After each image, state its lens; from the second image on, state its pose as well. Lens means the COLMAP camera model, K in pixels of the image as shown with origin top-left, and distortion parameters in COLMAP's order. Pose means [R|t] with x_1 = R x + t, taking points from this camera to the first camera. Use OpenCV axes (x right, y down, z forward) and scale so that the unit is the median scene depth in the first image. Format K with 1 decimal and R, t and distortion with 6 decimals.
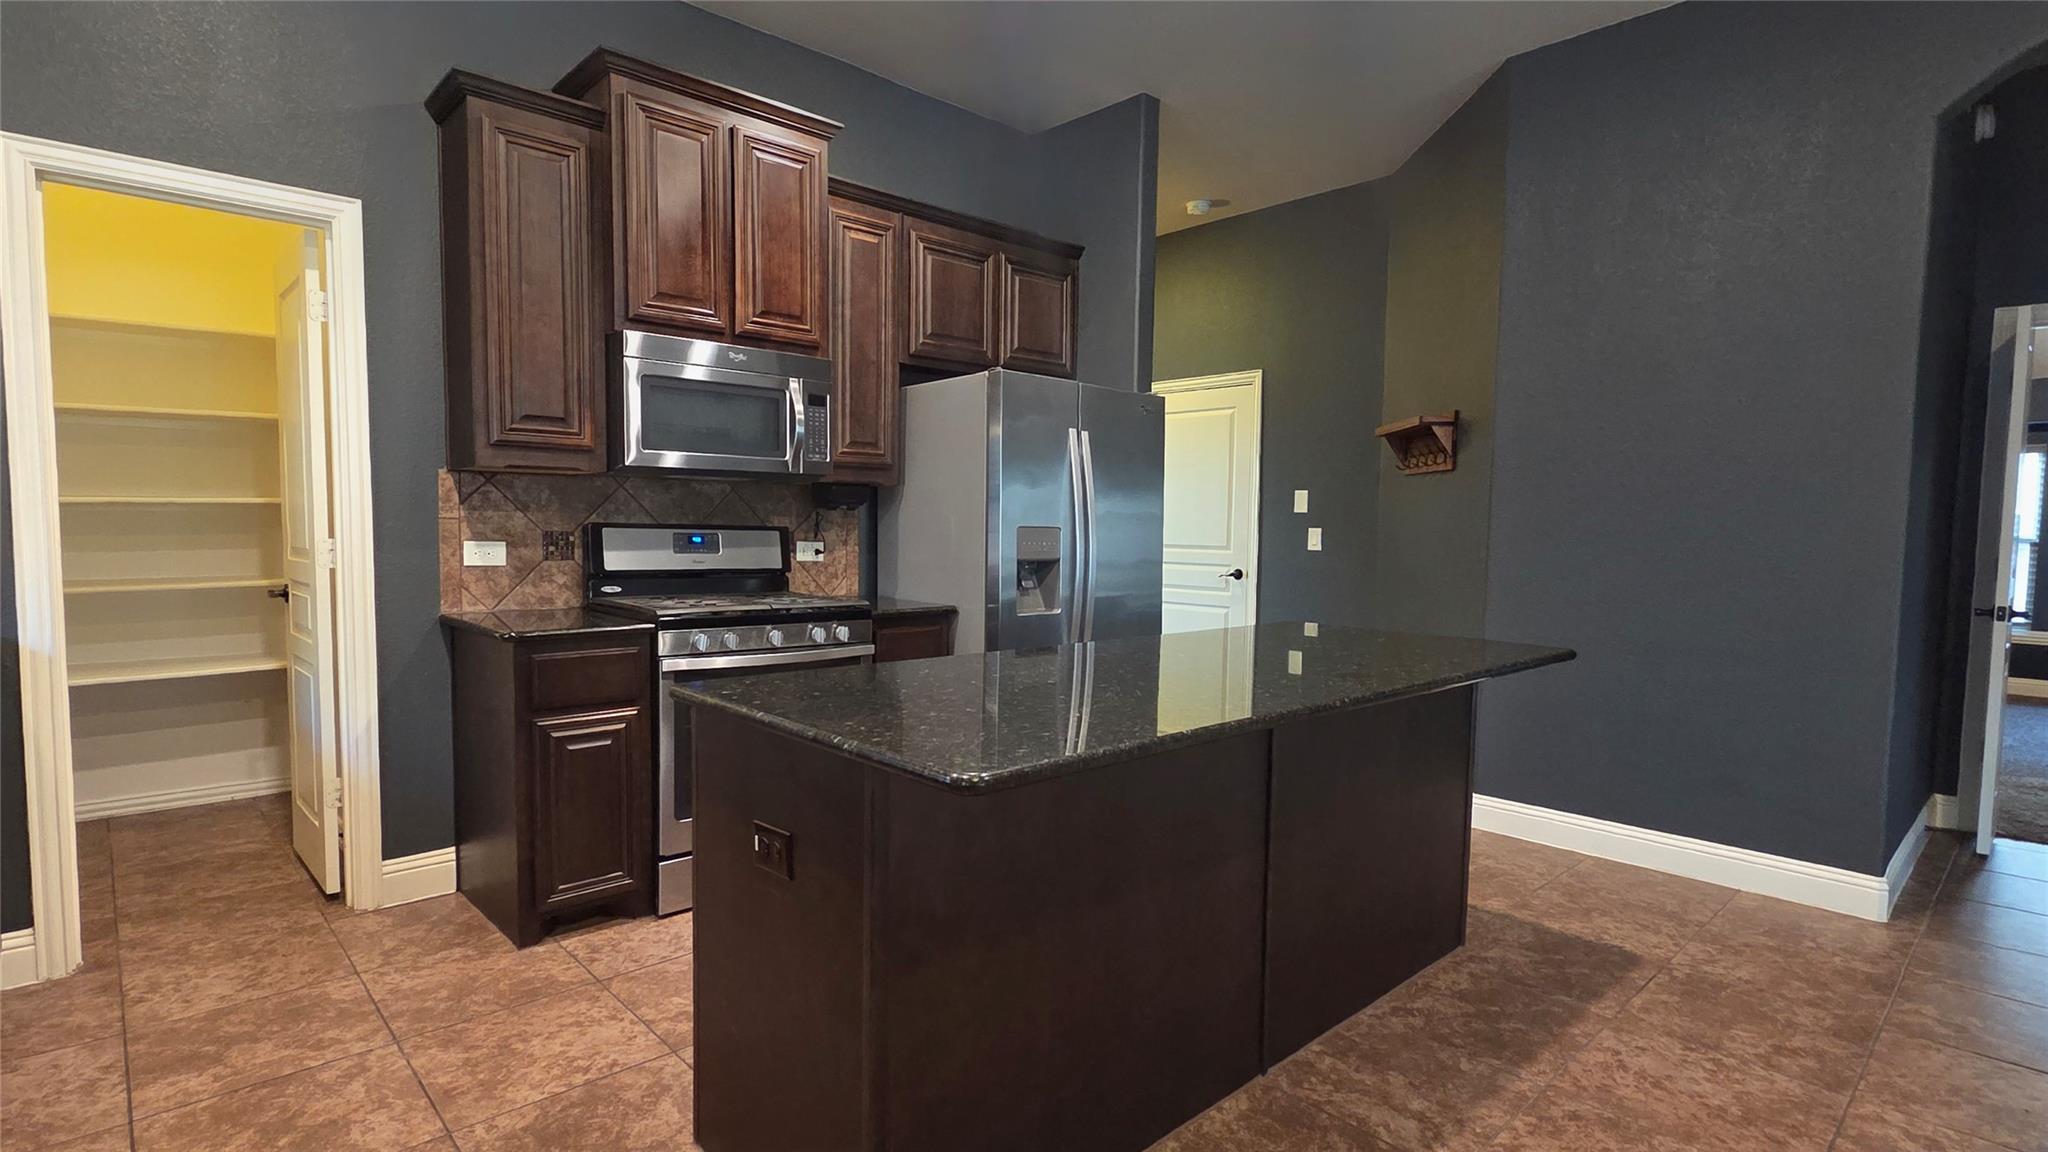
lens RADIAL K [[993.2, 0, 1013.8], [0, 993.2, 582.2], [0, 0, 1]] dist [0.011395, -0.002075]
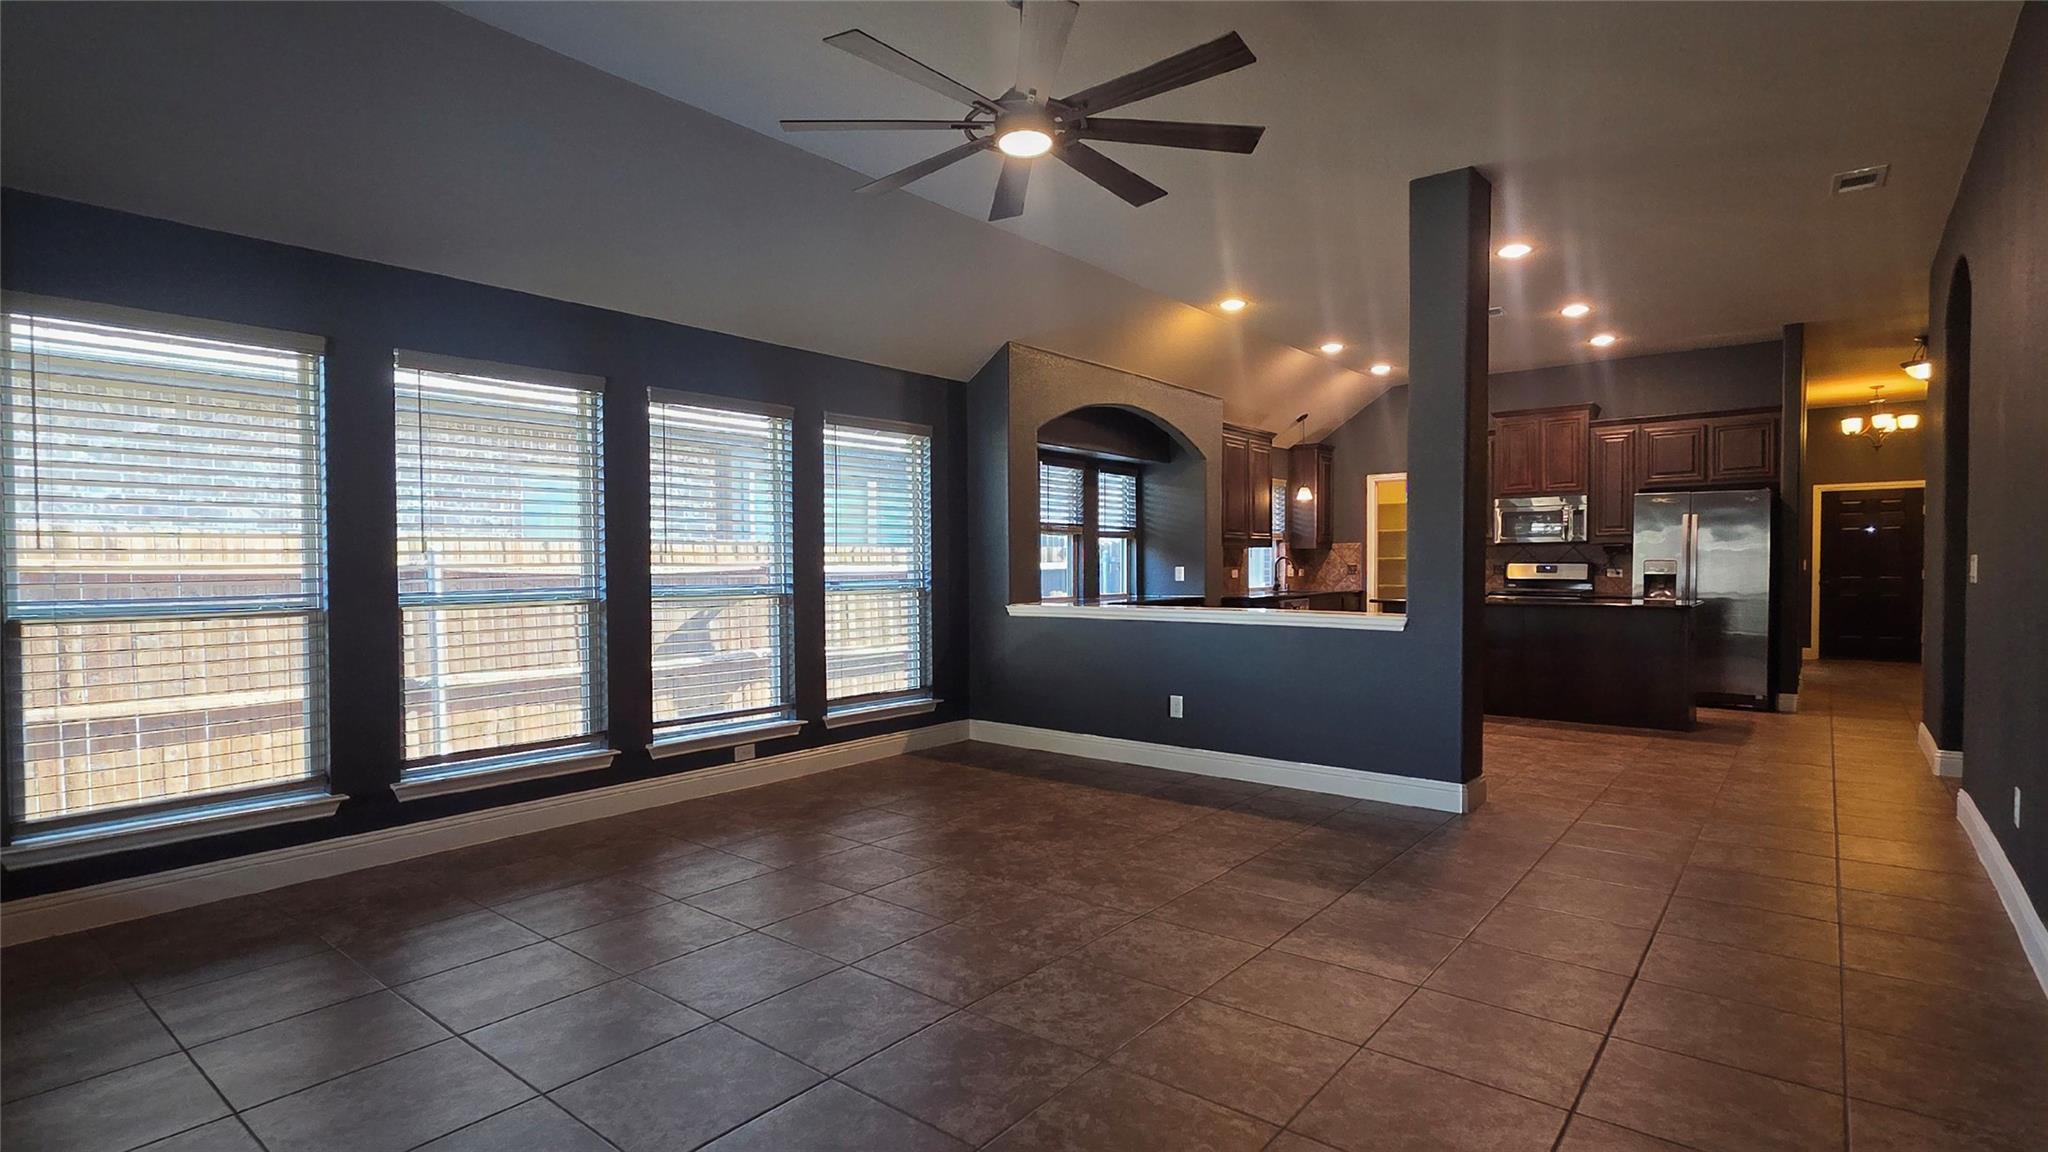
lens RADIAL K [[993.2, 0, 999.7], [0, 993.2, 589.5], [0, 0, 1]] dist [0.011395, -0.002075]
pose [[0.132928, 0.009663, -0.991079, 2.401003], [-0.053845, 0.998546, 0.002513, 0.098138], [0.989662, 0.053030, 0.133255, -0.896902]]
